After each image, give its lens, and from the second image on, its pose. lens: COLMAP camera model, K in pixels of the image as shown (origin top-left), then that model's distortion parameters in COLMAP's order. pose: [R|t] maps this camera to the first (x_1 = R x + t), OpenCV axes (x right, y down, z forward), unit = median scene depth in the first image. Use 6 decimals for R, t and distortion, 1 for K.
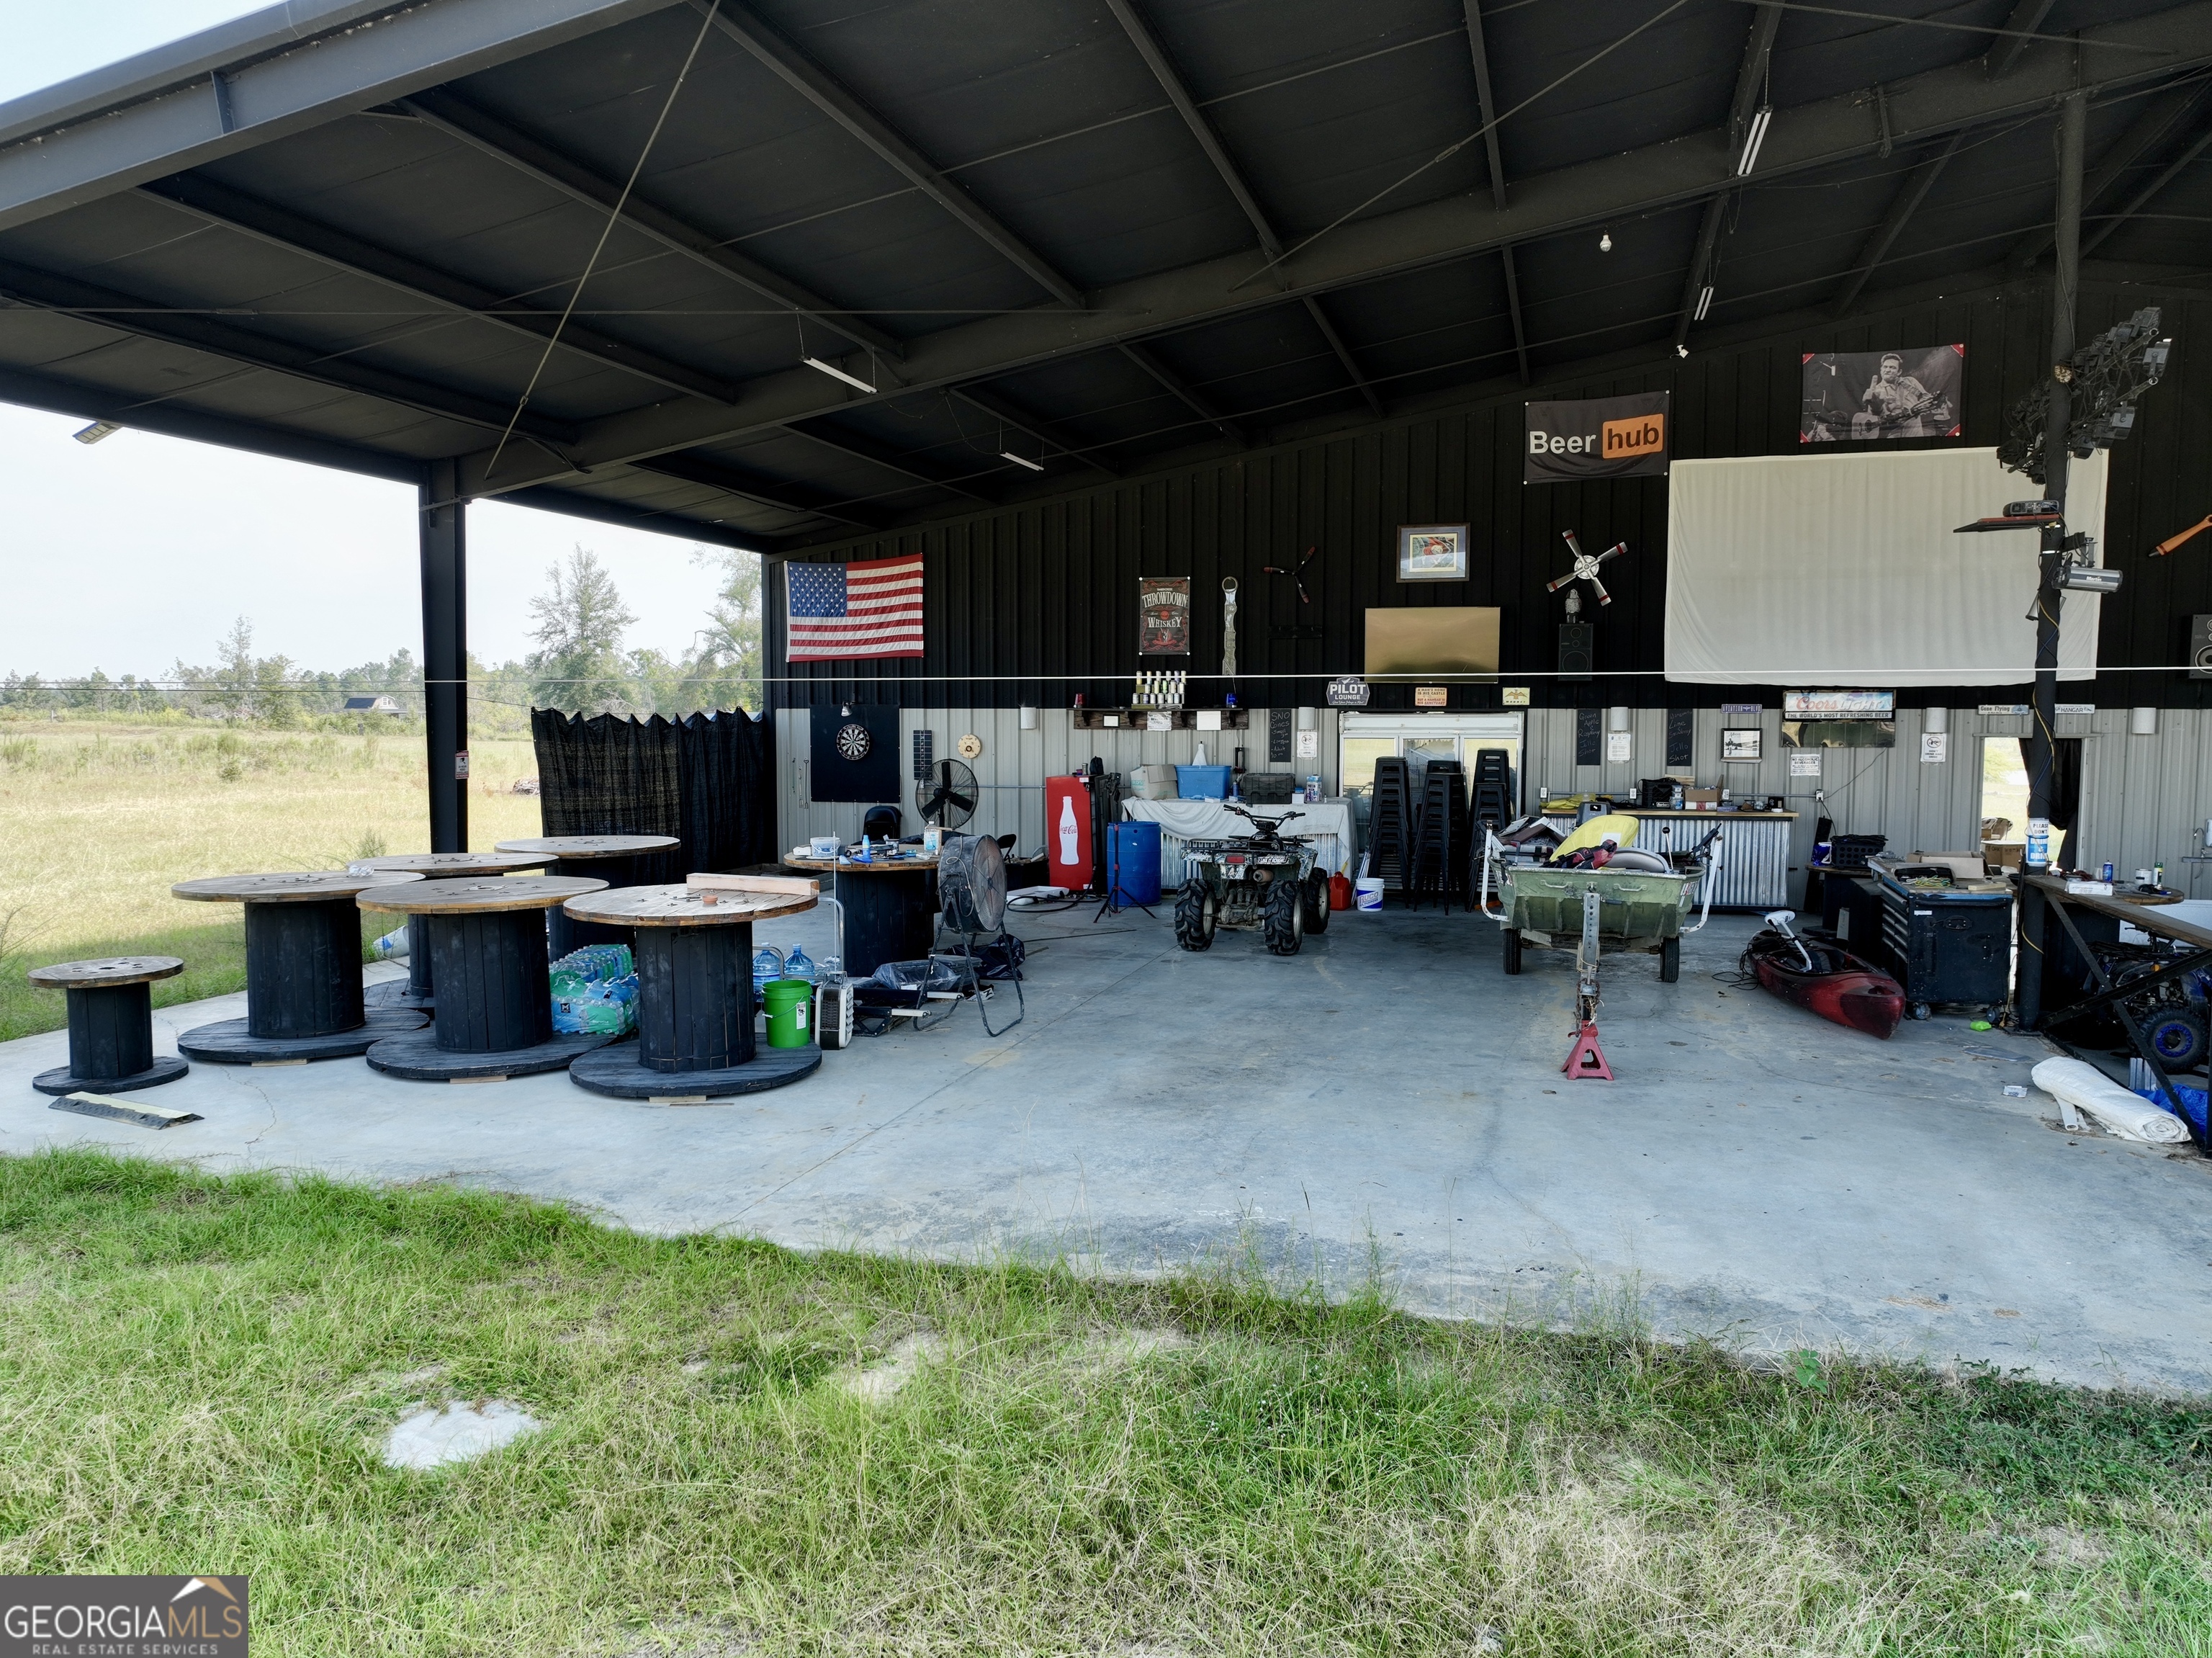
lens RADIAL K [[1603.0, 0, 1106.0], [0, 1603.0, 829.0], [0, 0, 1]] dist [0.025800, 0.000795]
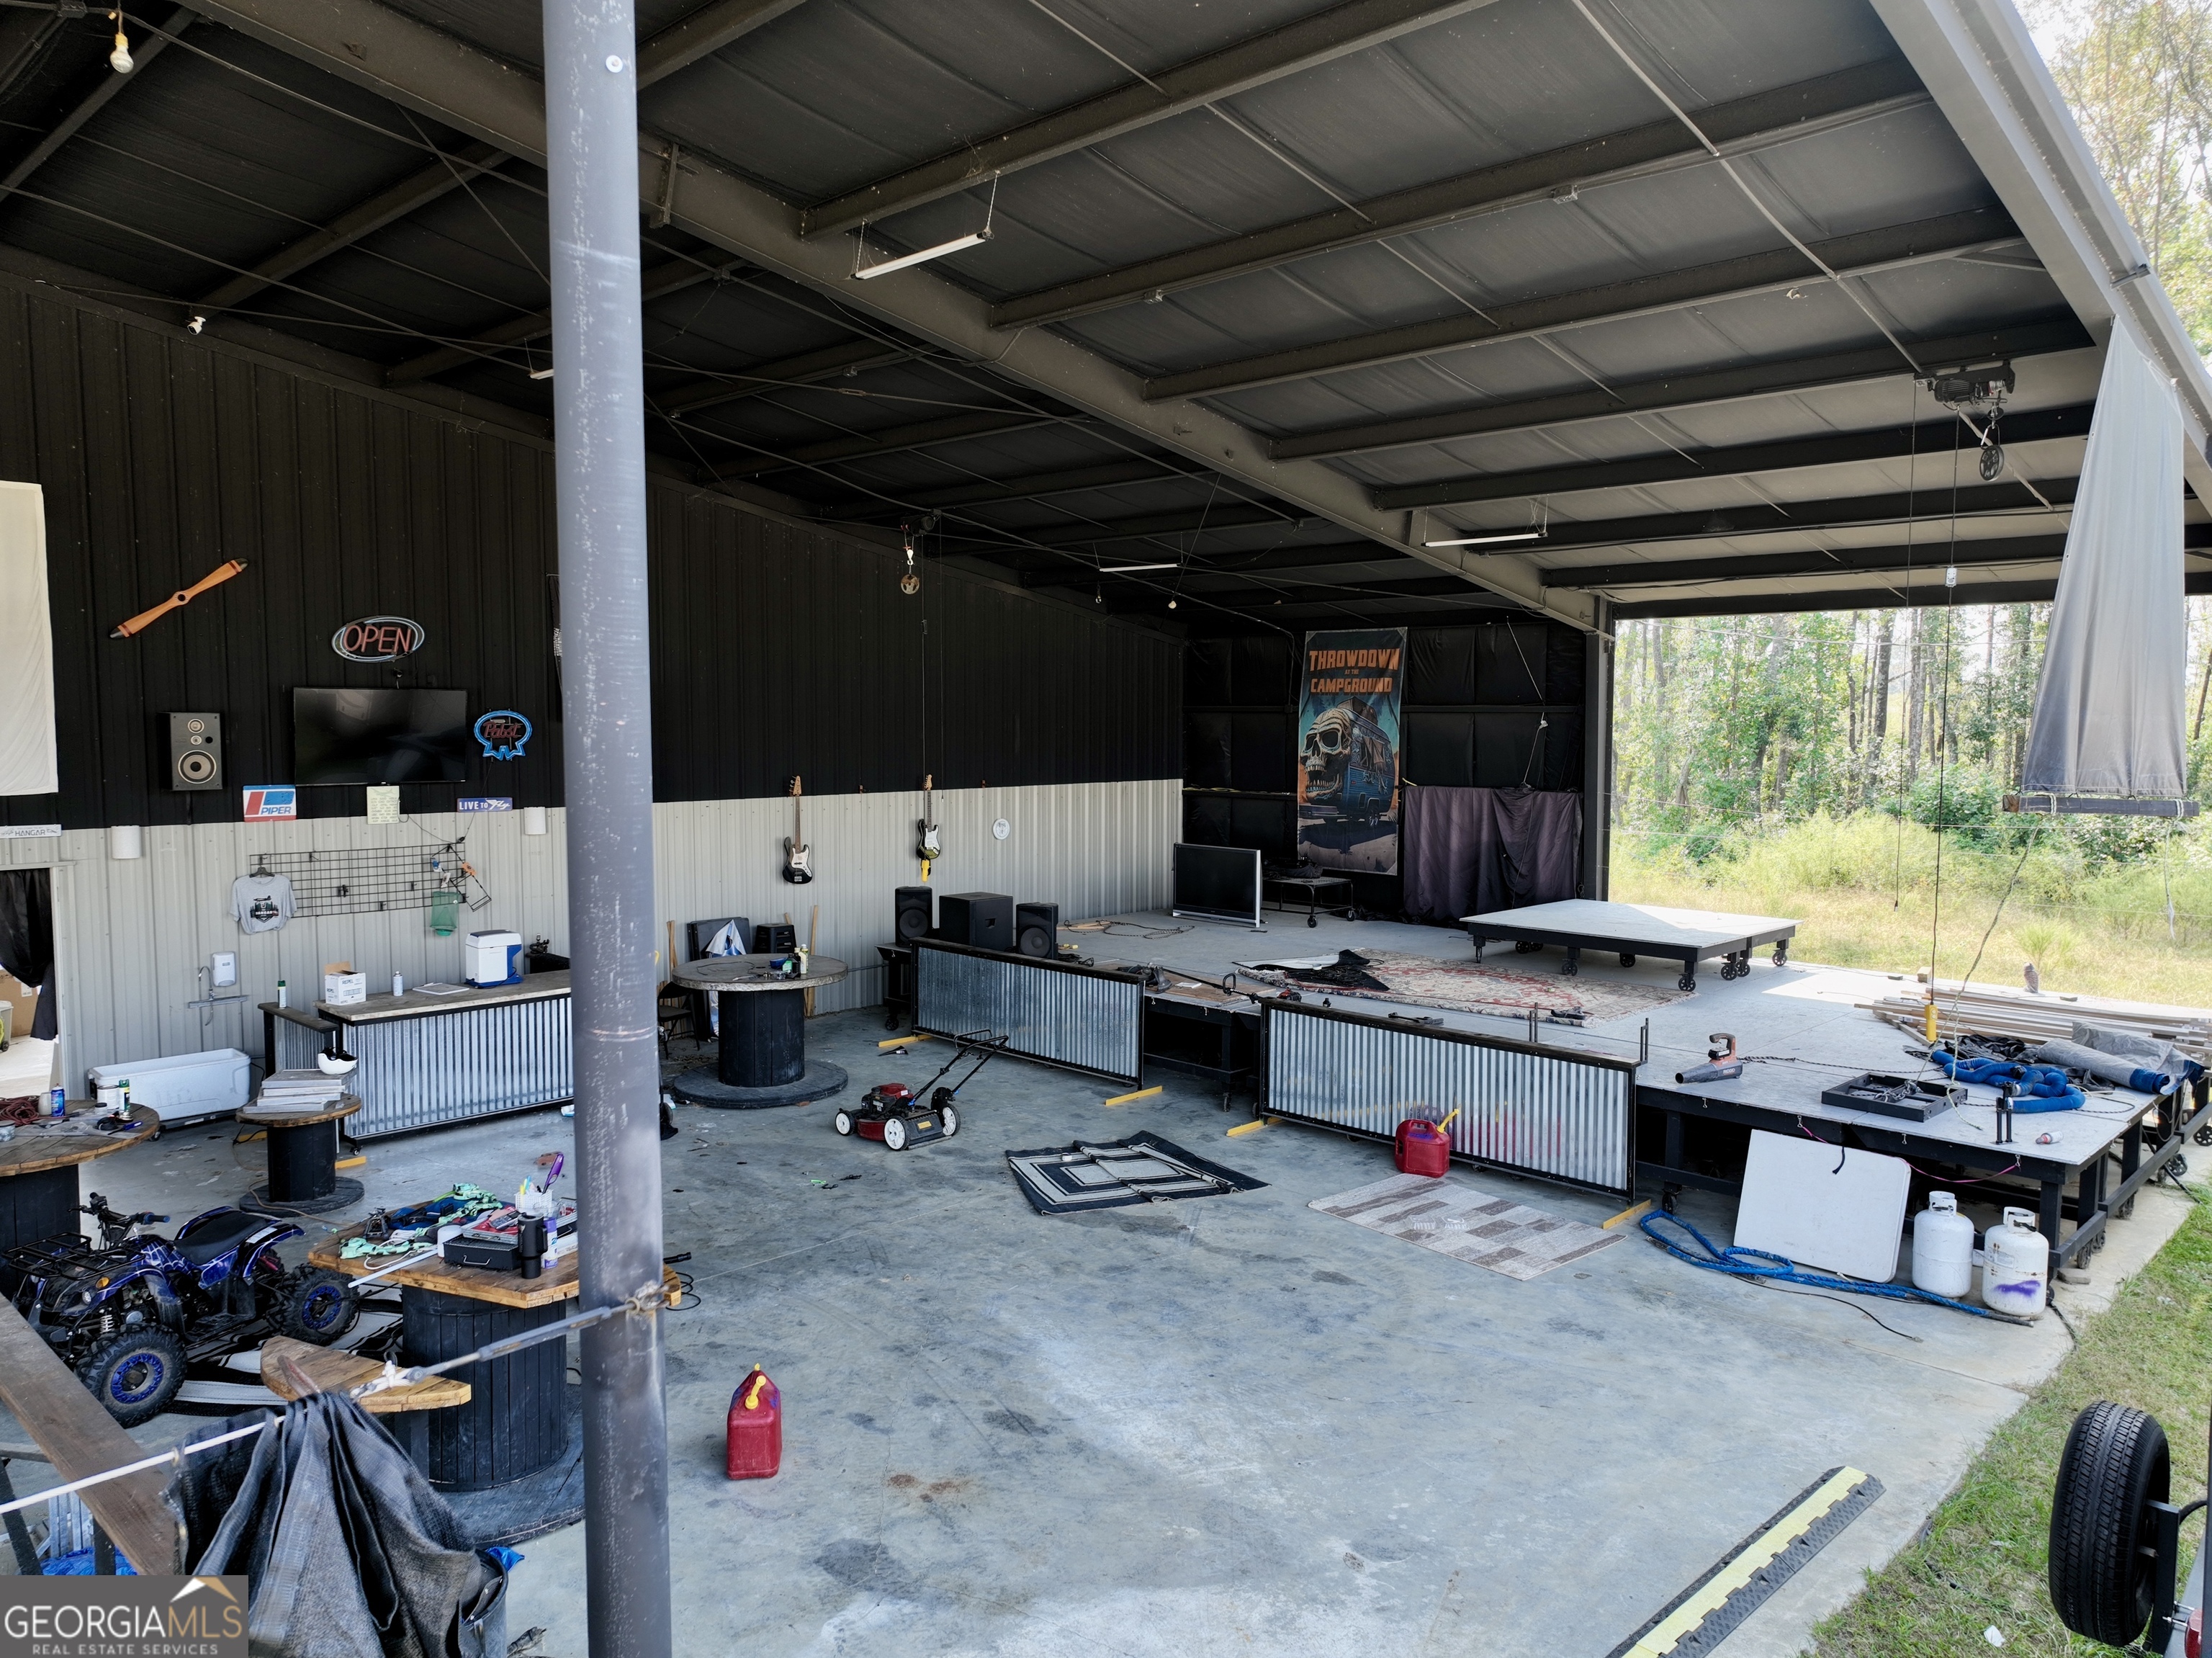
lens RADIAL K [[1603.0, 0, 1106.0], [0, 1603.0, 829.0], [0, 0, 1]] dist [0.025800, 0.000795]
pose [[0.483547, -0.068228, 0.872656, 0.178751], [0.064153, 0.997039, 0.042404, -0.076364], [-0.872965, 0.035479, 0.486492, 0.189598]]
